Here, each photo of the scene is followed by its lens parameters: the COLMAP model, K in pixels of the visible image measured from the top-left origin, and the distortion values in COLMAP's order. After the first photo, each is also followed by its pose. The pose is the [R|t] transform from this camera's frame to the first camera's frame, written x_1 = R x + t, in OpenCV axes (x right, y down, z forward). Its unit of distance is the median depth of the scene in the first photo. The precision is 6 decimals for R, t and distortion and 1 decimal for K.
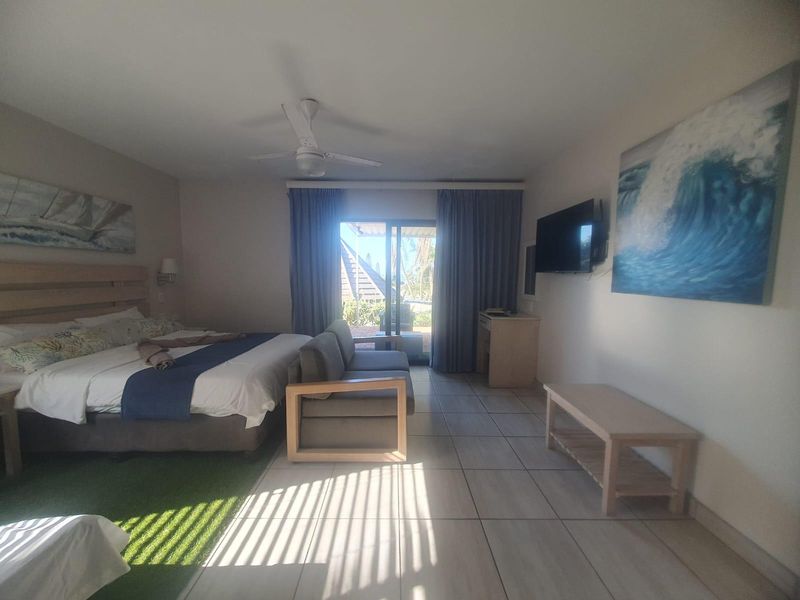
lens RADIAL K [[278.5, 0, 398.6], [0, 278.5, 298.6], [0, 0, 1]] dist [-0.000017, 0.000000]
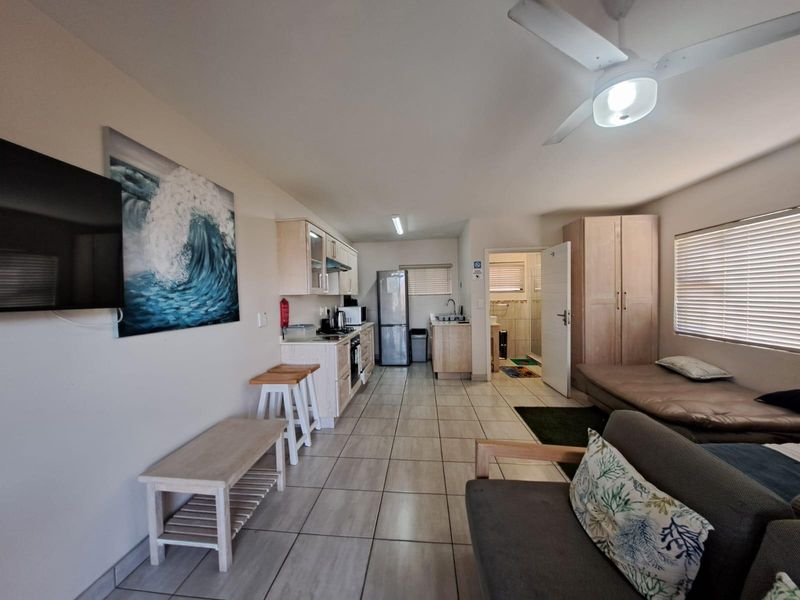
lens RADIAL K [[278.5, 0, 397.1], [0, 278.5, 302.2], [0, 0, 1]] dist [-0.000017, 0.000000]
pose [[-0.993335, 0.012023, 0.114630, 0.066904], [0.024942, 0.993402, 0.111937, -0.209616], [-0.112528, 0.114051, -0.987082, 2.035913]]
